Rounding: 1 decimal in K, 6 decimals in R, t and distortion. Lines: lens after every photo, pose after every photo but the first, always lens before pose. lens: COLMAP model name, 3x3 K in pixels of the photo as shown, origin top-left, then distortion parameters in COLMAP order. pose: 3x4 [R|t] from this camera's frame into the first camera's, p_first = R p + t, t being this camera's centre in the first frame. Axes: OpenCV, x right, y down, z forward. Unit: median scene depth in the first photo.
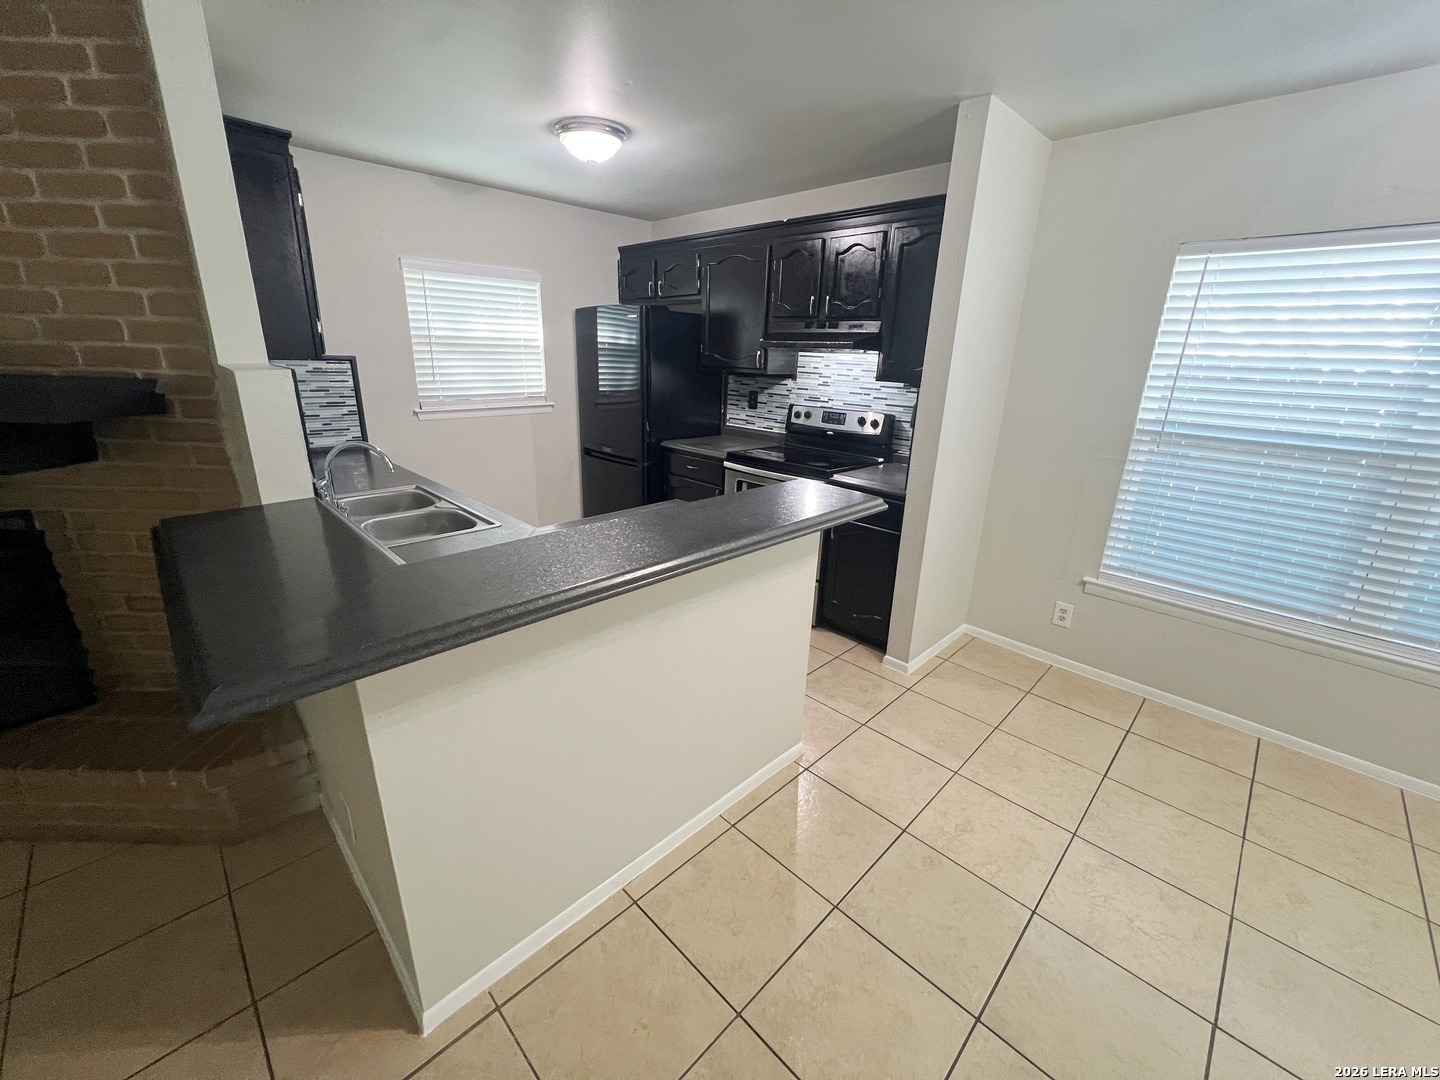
lens RADIAL K [[576.1, 0, 718.5], [0, 576.1, 538.8], [0, 0, 1]] dist [-0.001180, 0.000577]
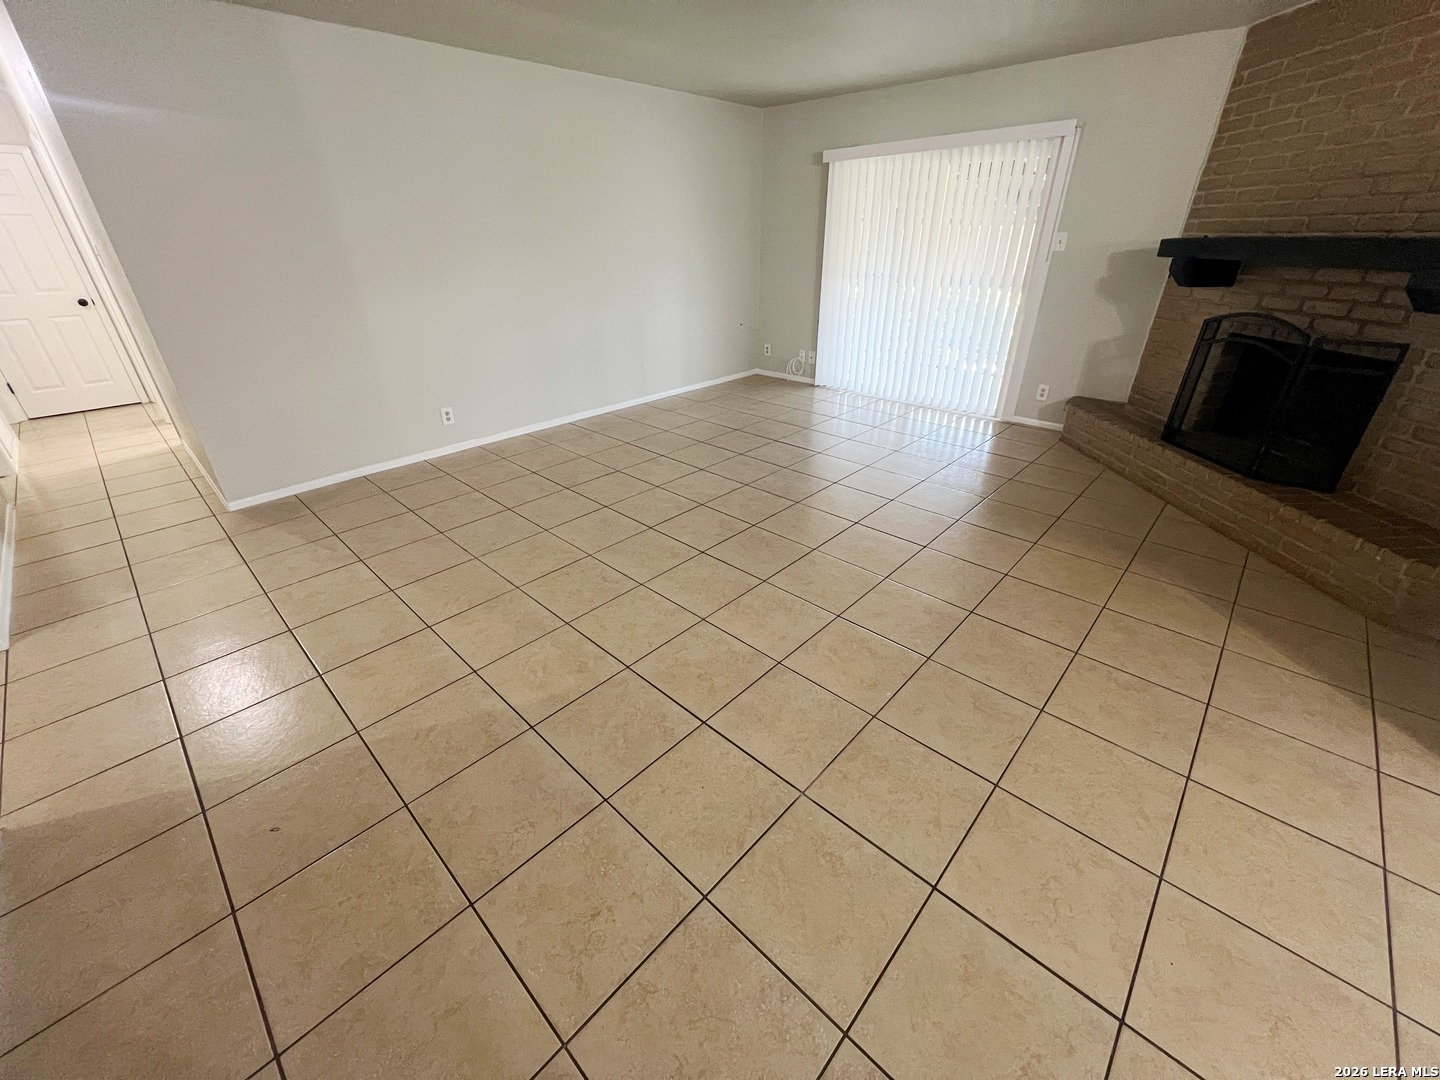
lens RADIAL K [[576.1, 0, 718.5], [0, 576.1, 538.8], [0, 0, 1]] dist [-0.001180, 0.000577]
pose [[0.030887, 0.441709, -0.896627, 0.103106], [-0.293775, 0.861445, 0.414257, 0.134149], [0.955375, 0.250611, 0.156371, -0.351030]]
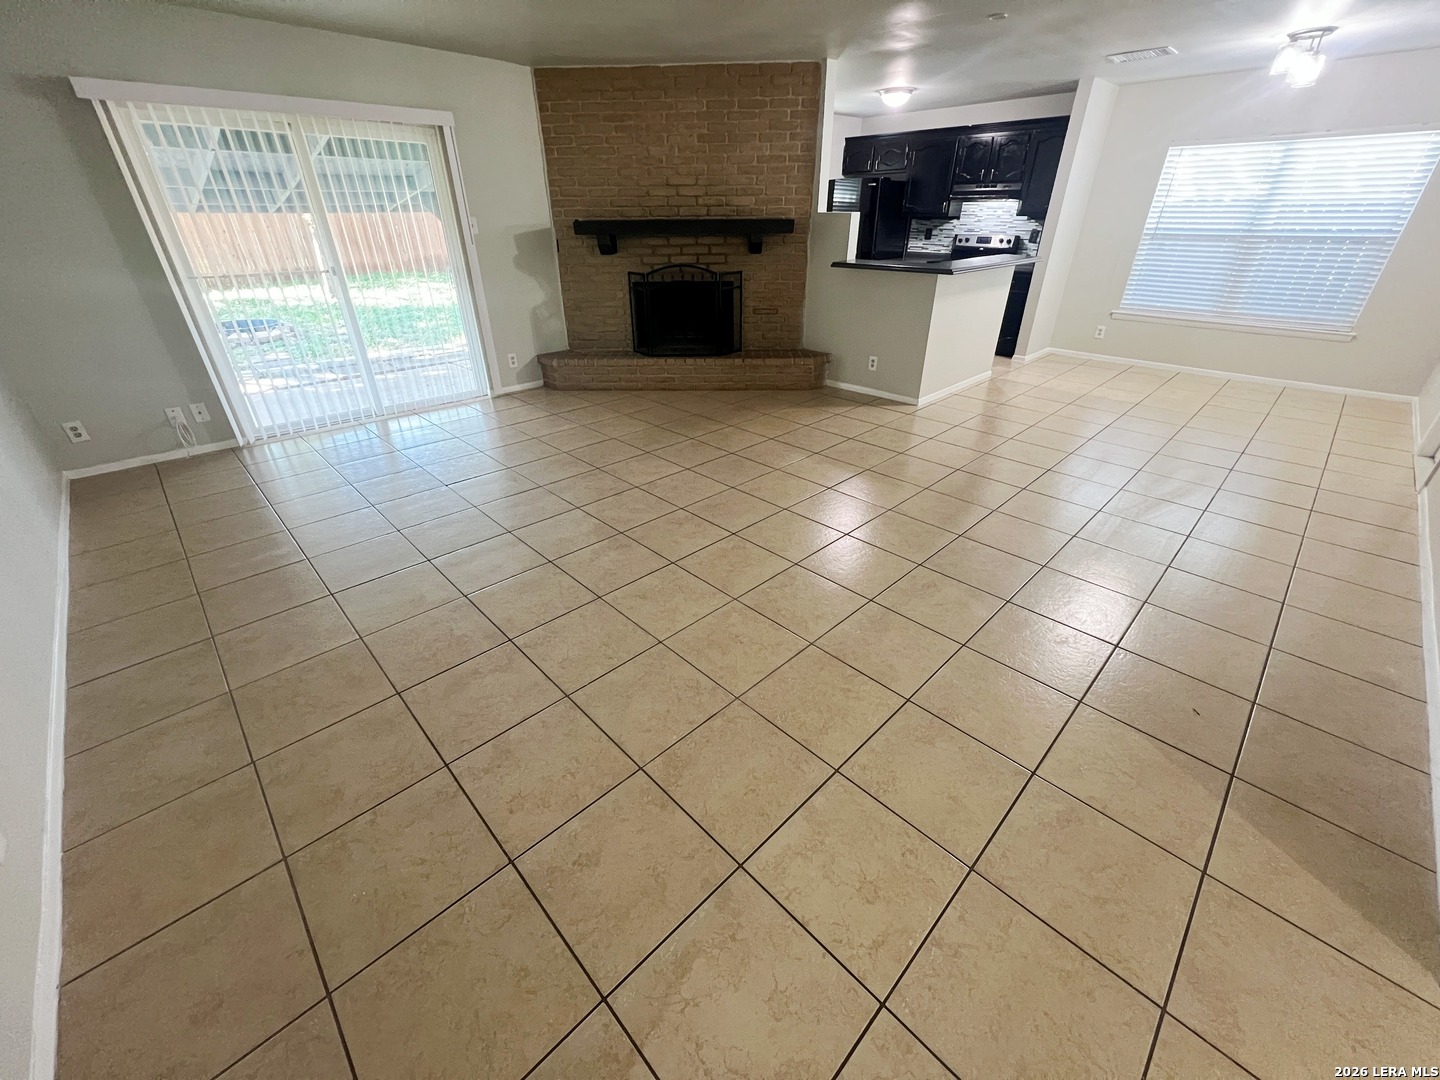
lens RADIAL K [[576.1, 0, 718.5], [0, 576.1, 538.8], [0, 0, 1]] dist [-0.001180, 0.000577]
pose [[0.999248, -0.025427, -0.029260, -0.644480], [0.030782, 0.979263, 0.200242, 0.345433], [0.023561, -0.200993, 0.979309, -1.066189]]
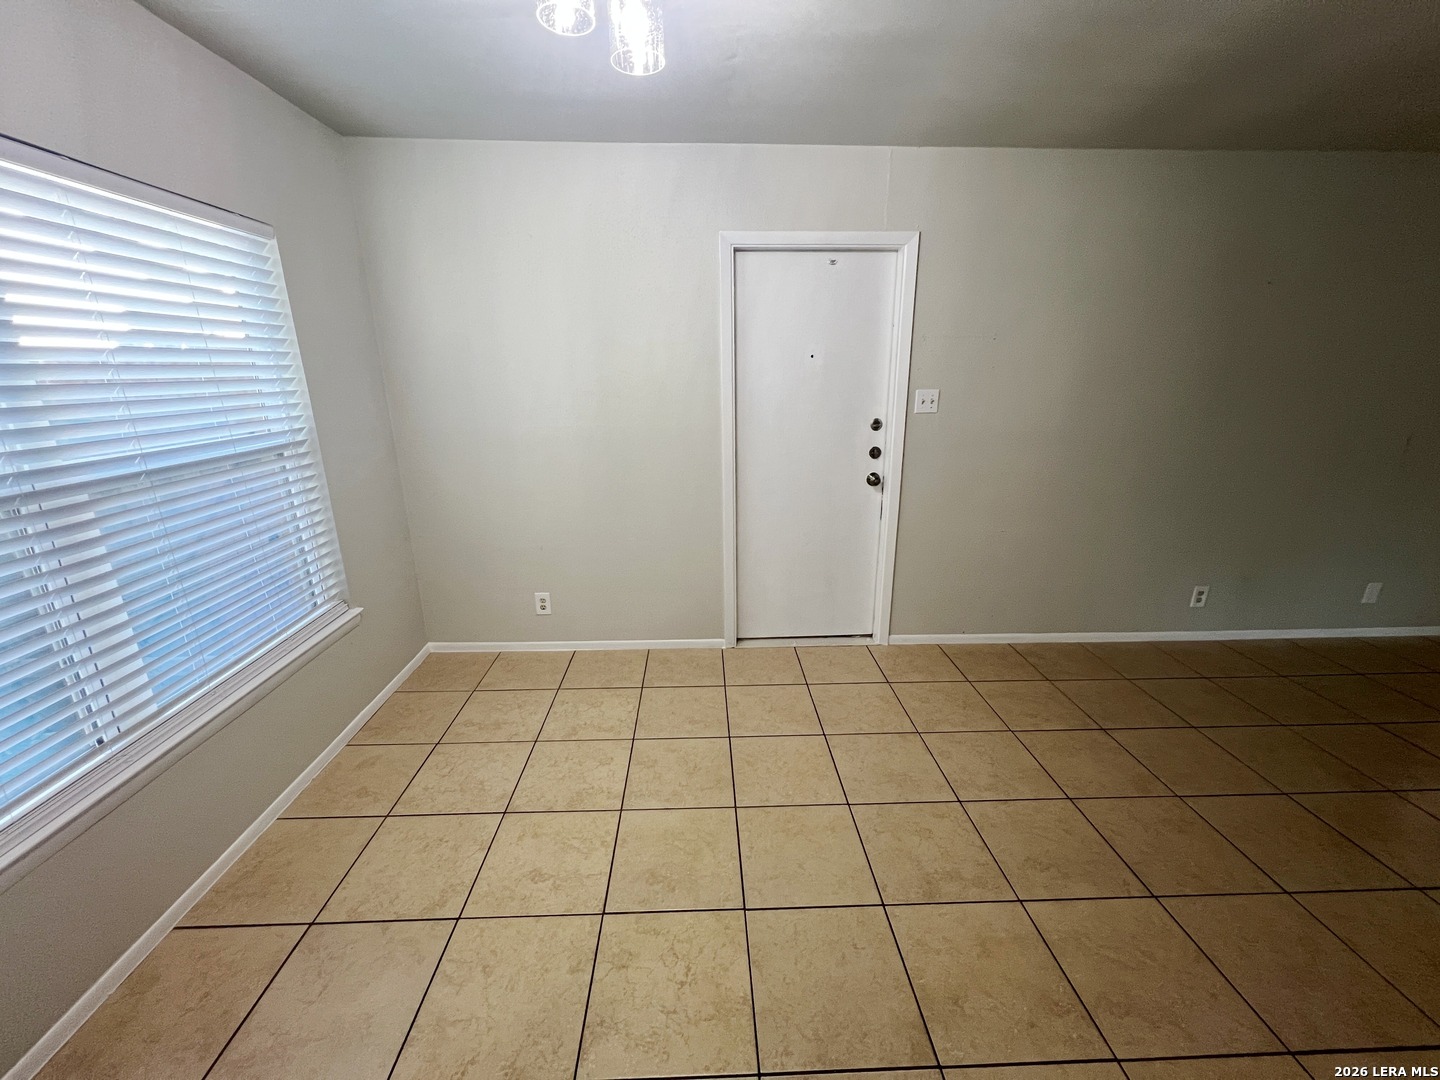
lens RADIAL K [[576.1, 0, 718.5], [0, 576.1, 538.8], [0, 0, 1]] dist [-0.001180, 0.000577]
pose [[-0.733592, -0.219196, 0.643270, 0.120524], [0.188765, 0.843586, 0.502724, -0.164726], [-0.652848, 0.490221, -0.577471, 0.536719]]
